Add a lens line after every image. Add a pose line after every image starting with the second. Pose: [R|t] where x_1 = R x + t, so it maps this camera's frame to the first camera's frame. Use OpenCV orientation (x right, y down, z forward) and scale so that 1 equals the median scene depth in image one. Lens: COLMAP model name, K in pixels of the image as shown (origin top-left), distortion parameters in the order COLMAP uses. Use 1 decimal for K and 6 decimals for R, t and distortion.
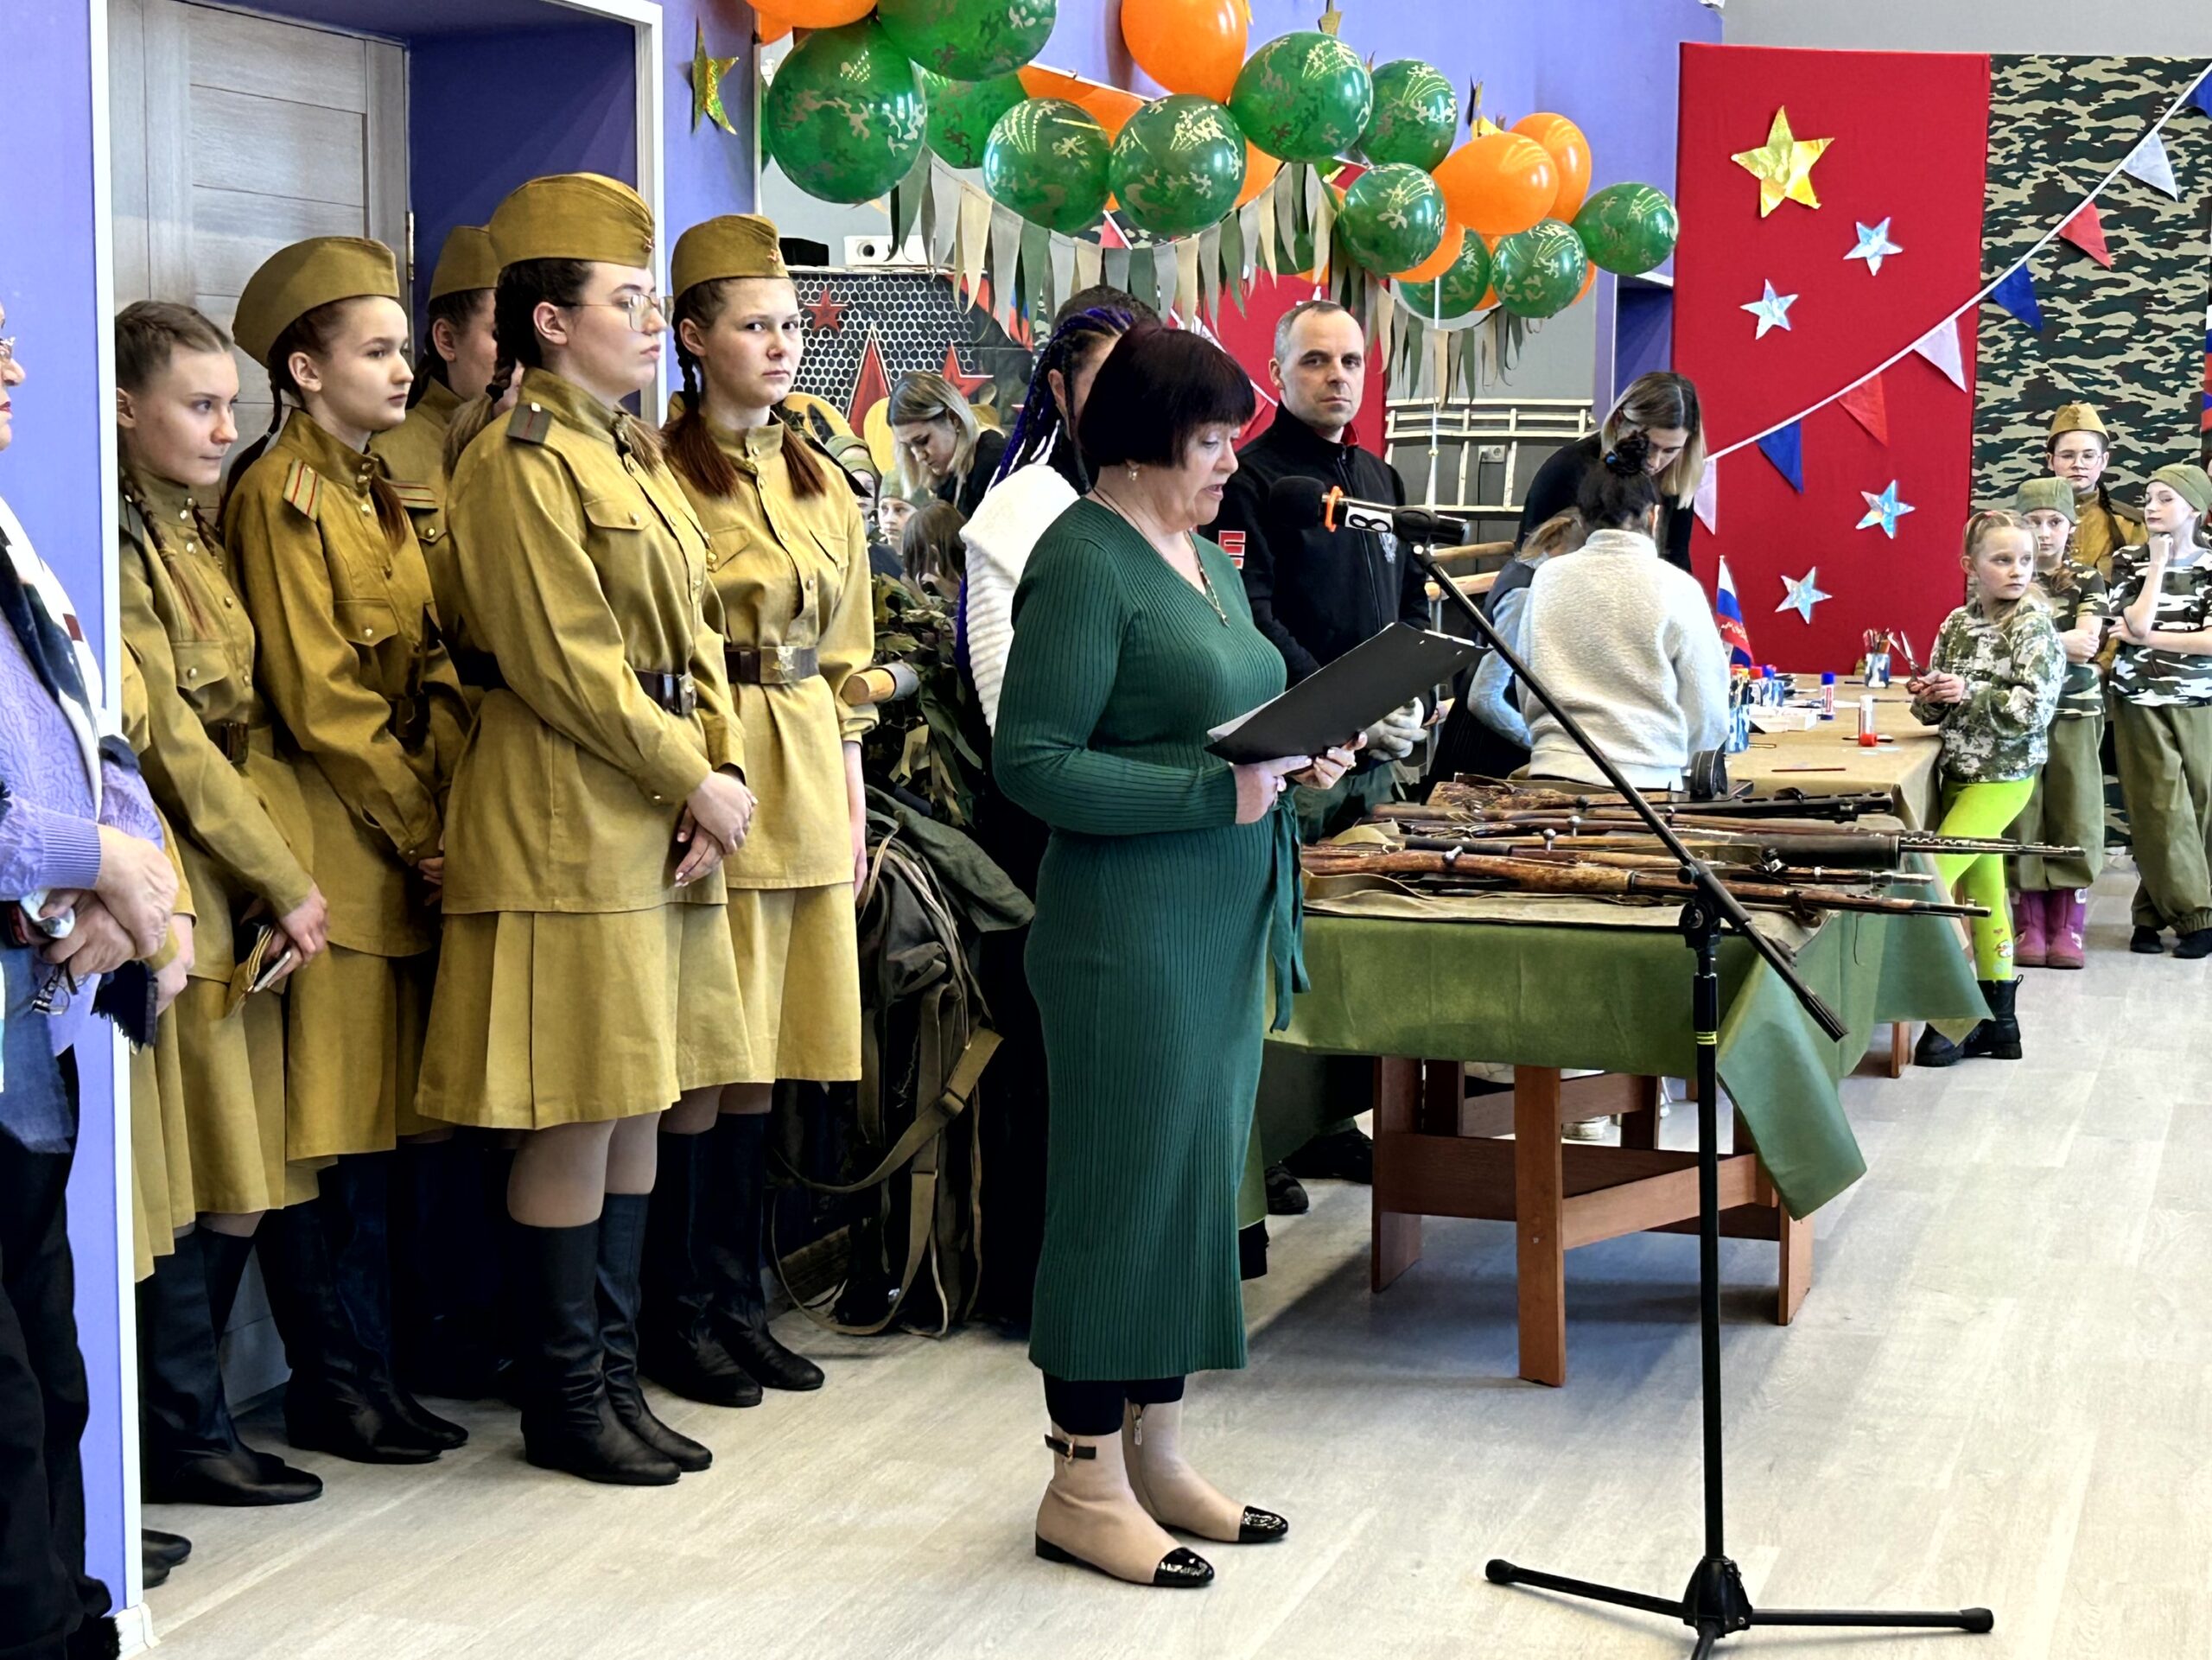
lens RADIAL K [[3910.8, 0, 1150.9], [0, 3910.8, 835.6], [0, 0, 1]] dist [0.317885, -1.766658]
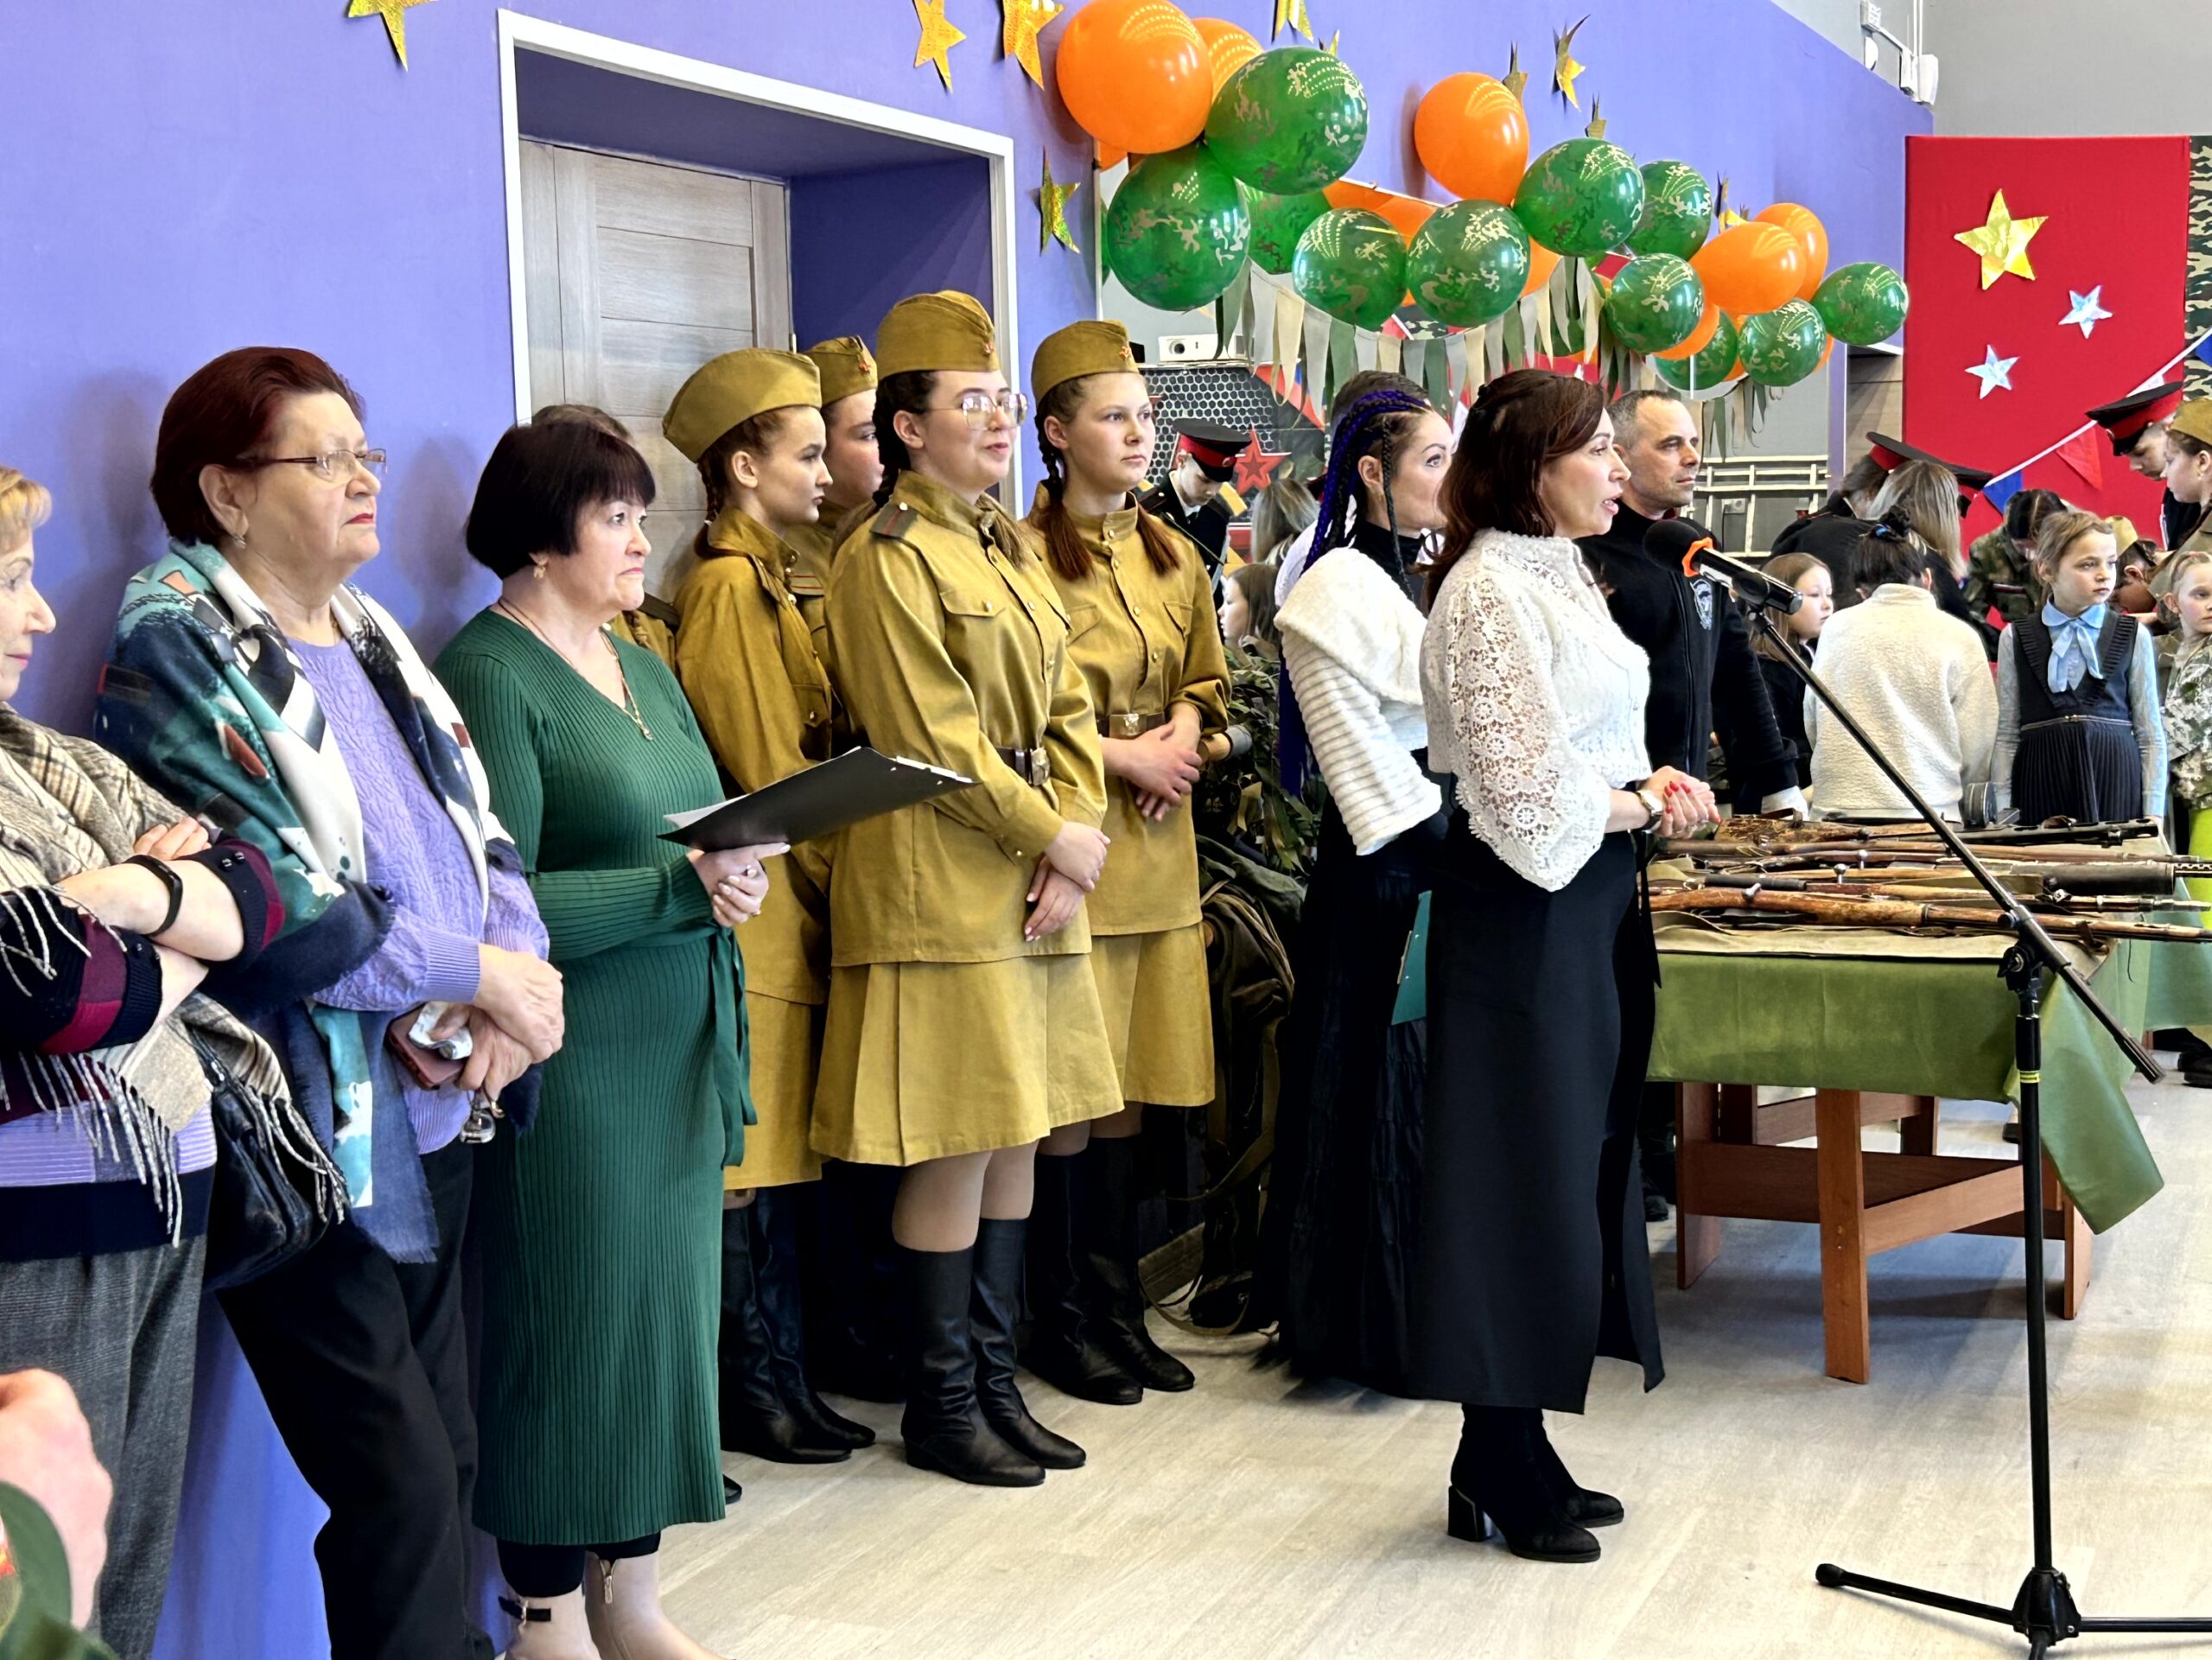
lens RADIAL K [[3130.9, 0, 1106.0], [0, 3130.9, 830.0], [0, 0, 1]] dist [0.193260, -0.623156]
pose [[0.996128, -0.020706, -0.085444, -0.023856], [0.021412, 0.999744, 0.007347, -0.020593], [0.085270, -0.009148, 0.996316, 0.112111]]
